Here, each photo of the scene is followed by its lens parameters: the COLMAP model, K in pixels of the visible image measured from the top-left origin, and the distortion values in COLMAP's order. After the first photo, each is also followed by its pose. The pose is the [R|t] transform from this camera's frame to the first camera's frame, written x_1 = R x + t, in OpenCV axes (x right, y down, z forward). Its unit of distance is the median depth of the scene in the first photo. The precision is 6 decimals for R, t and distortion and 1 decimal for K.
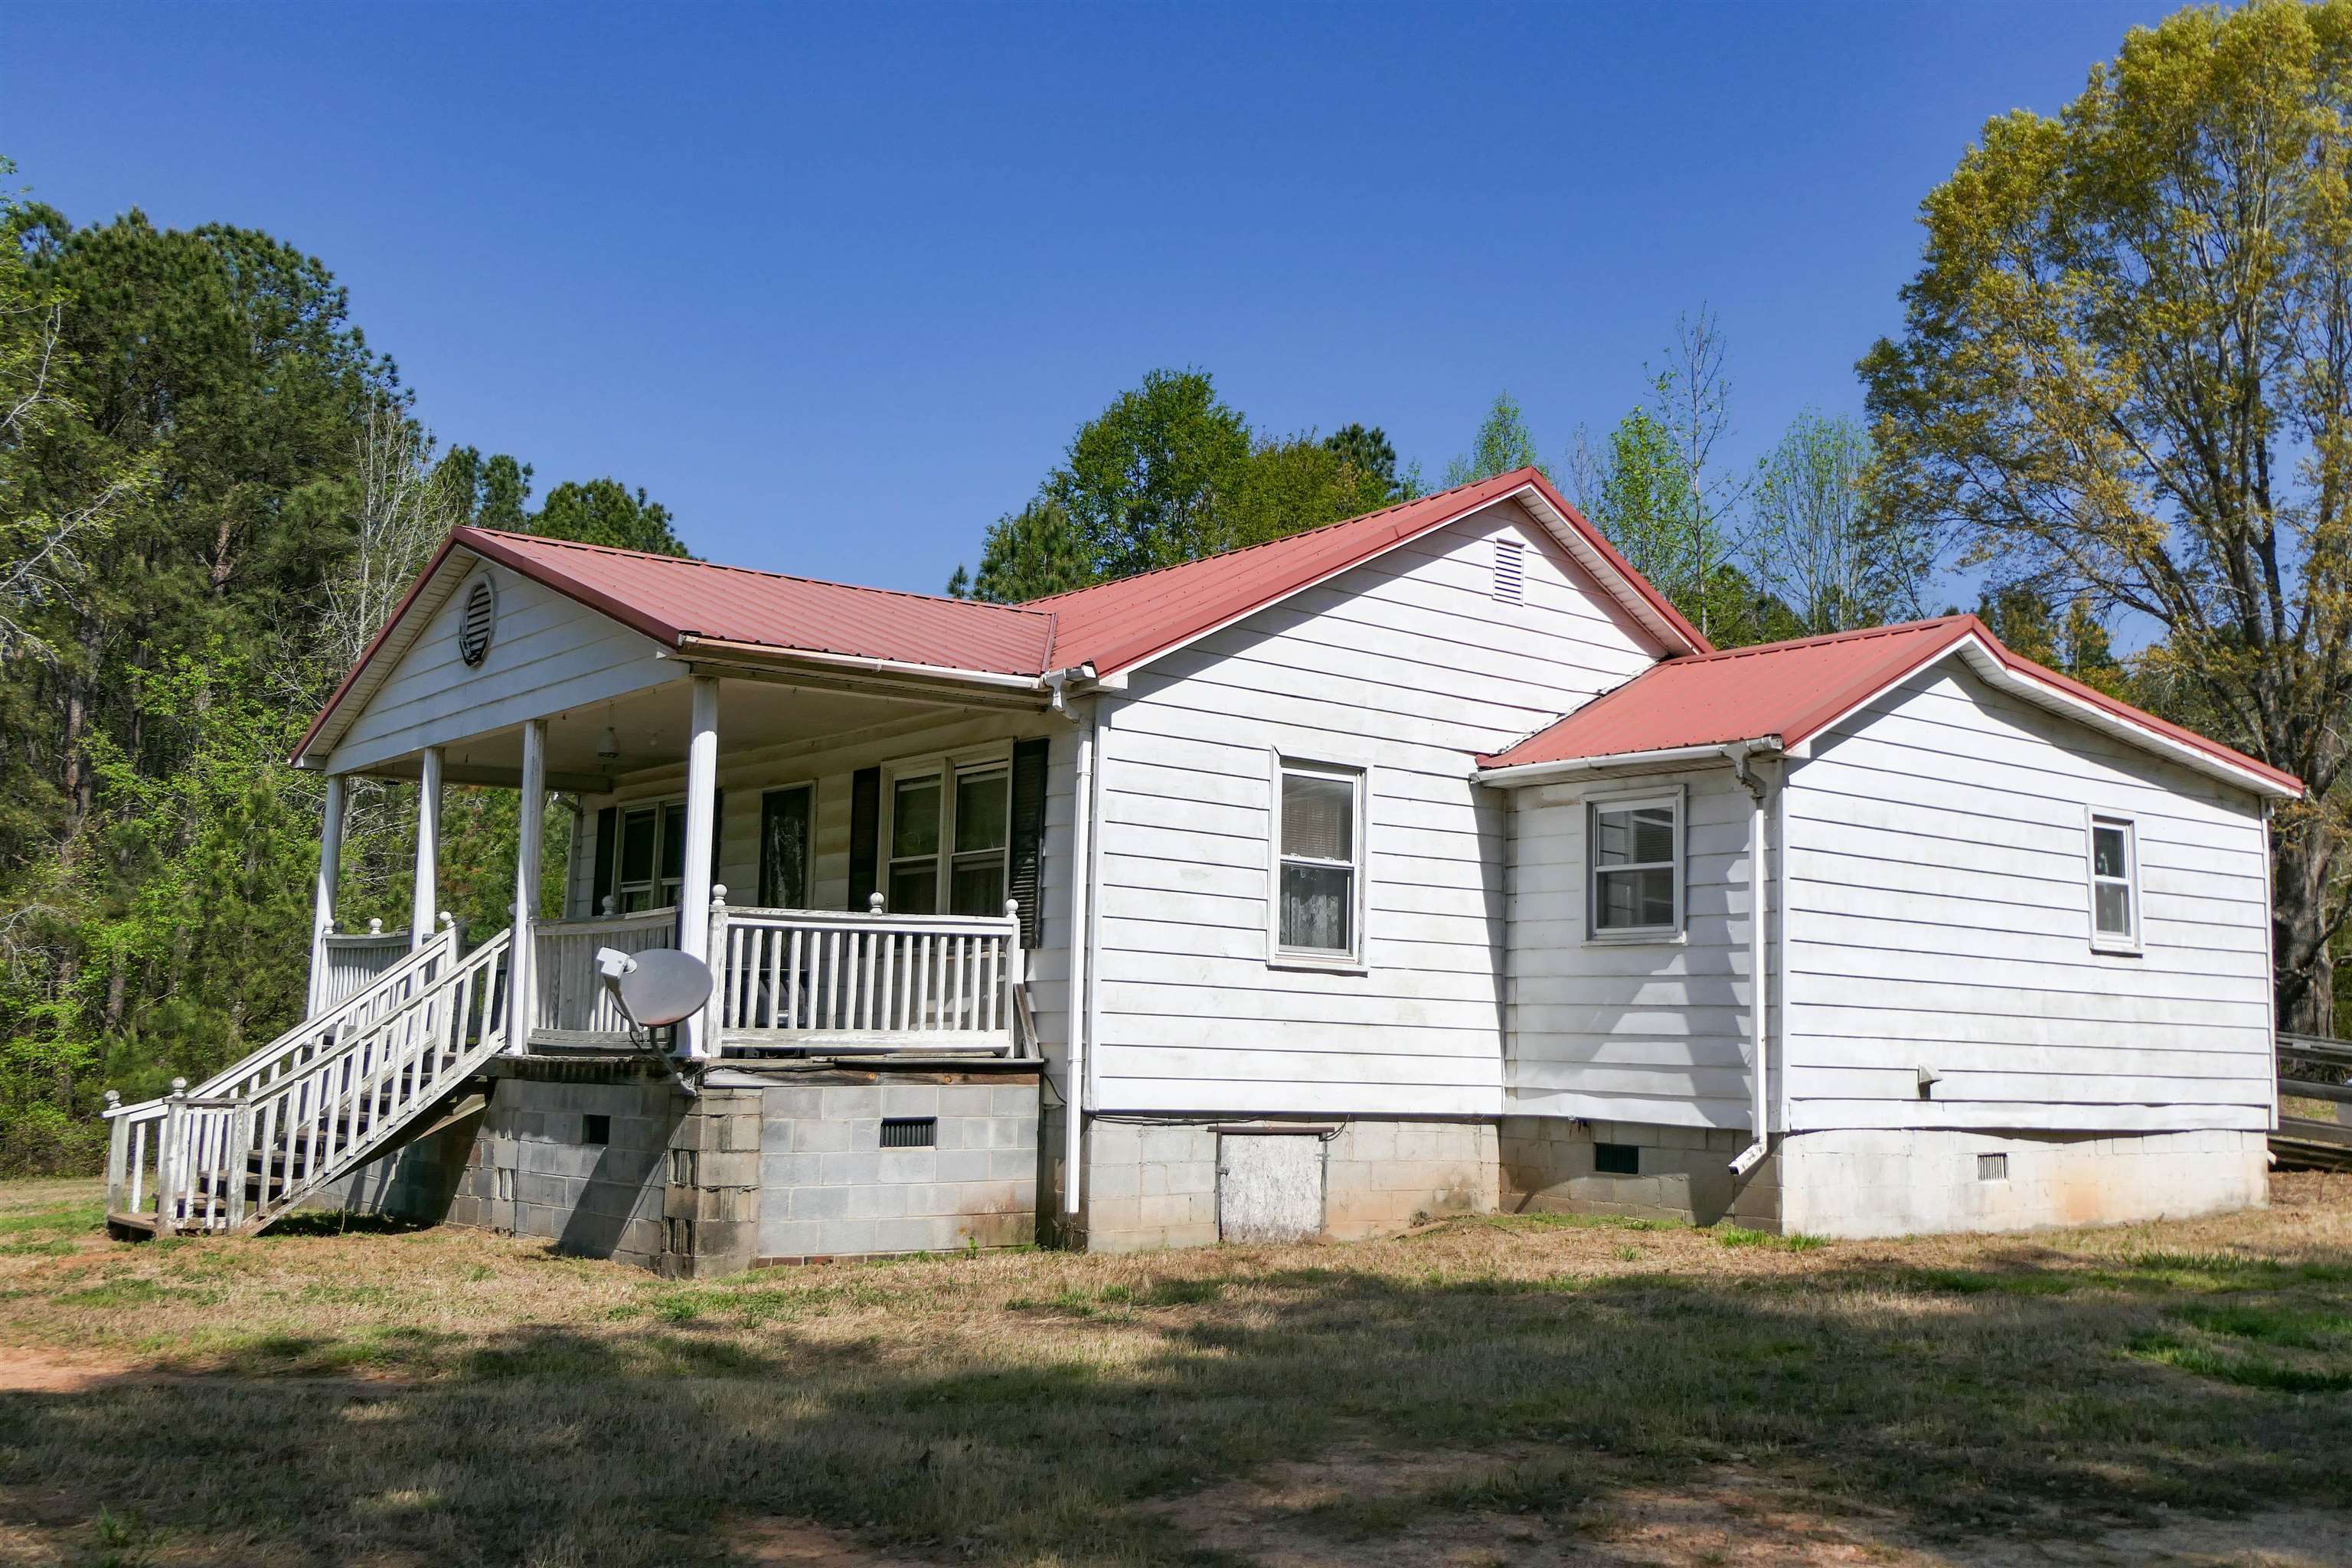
lens RADIAL K [[2251.5, 0, 1176.2], [0, 2251.5, 781.9], [0, 0, 1]] dist [0.034533, 0.000000]
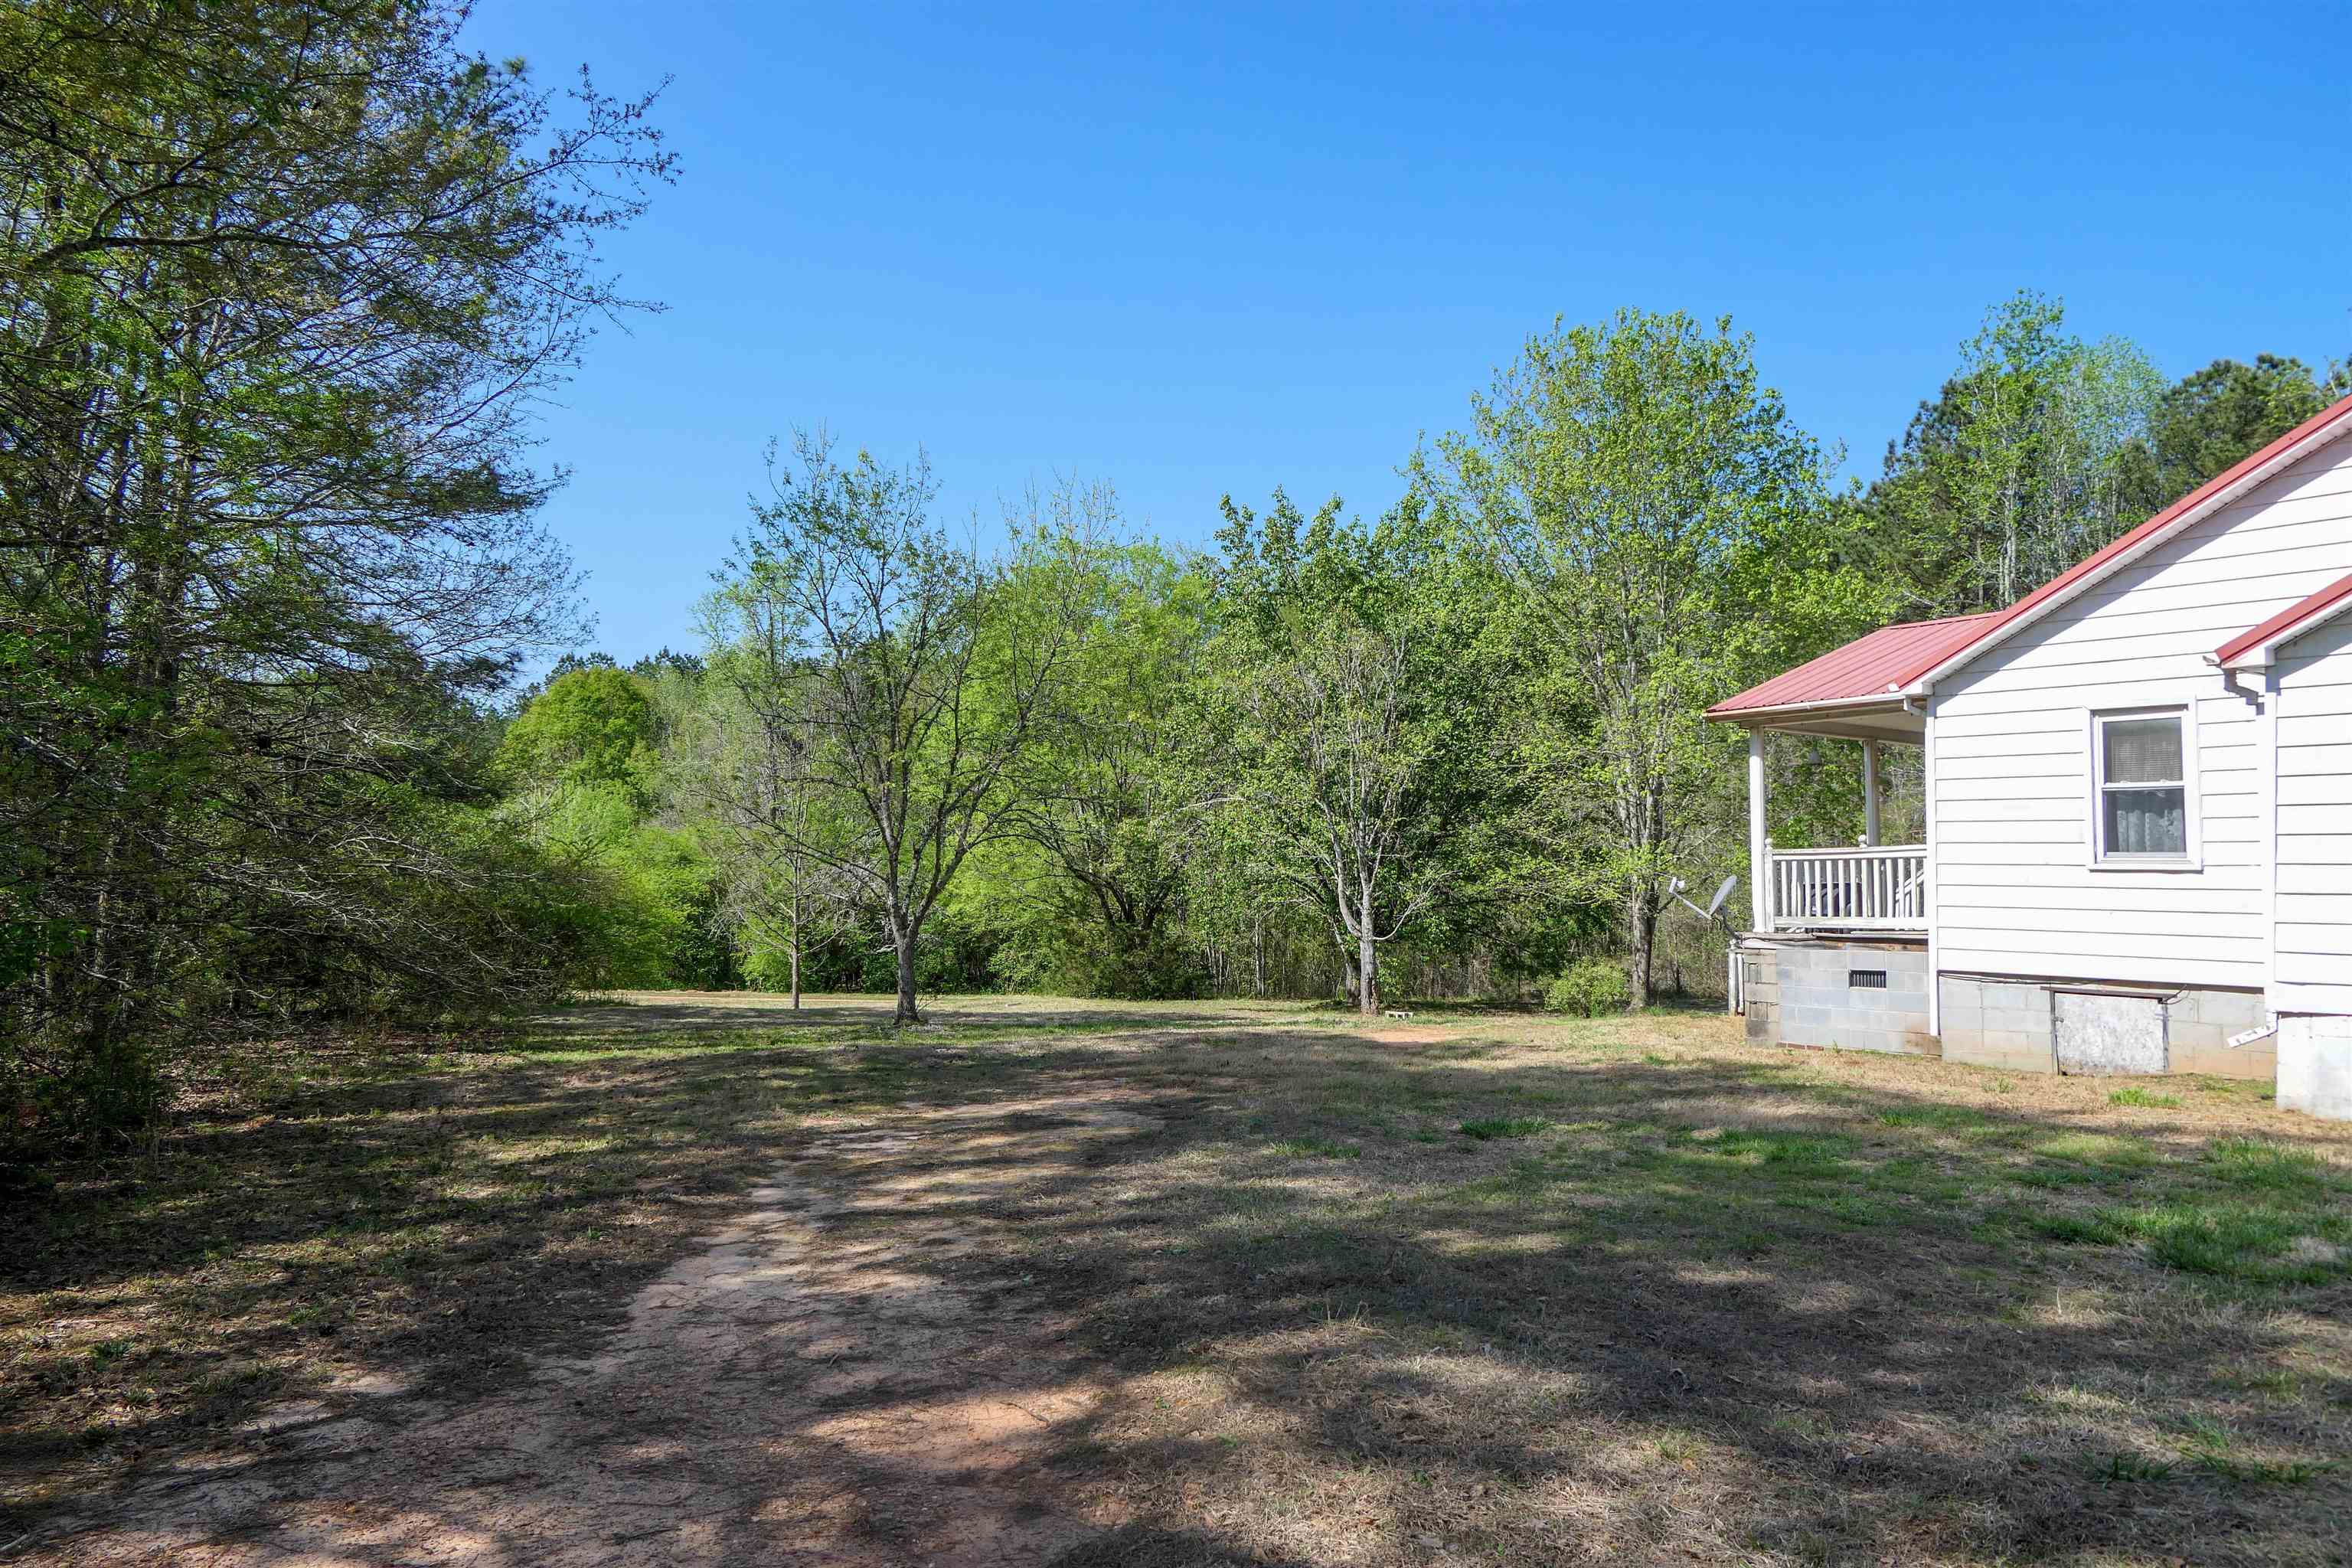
lens RADIAL K [[1673.8, 0, 1175.4], [0, 1673.8, 783.2], [0, 0, 1]] dist [-0.012065, 0.007652]
pose [[-0.006791, -0.075443, -0.997127, 1.108325], [0.118476, 0.990066, -0.075715, 0.044615], [0.992934, -0.118650, 0.002215, 0.498989]]
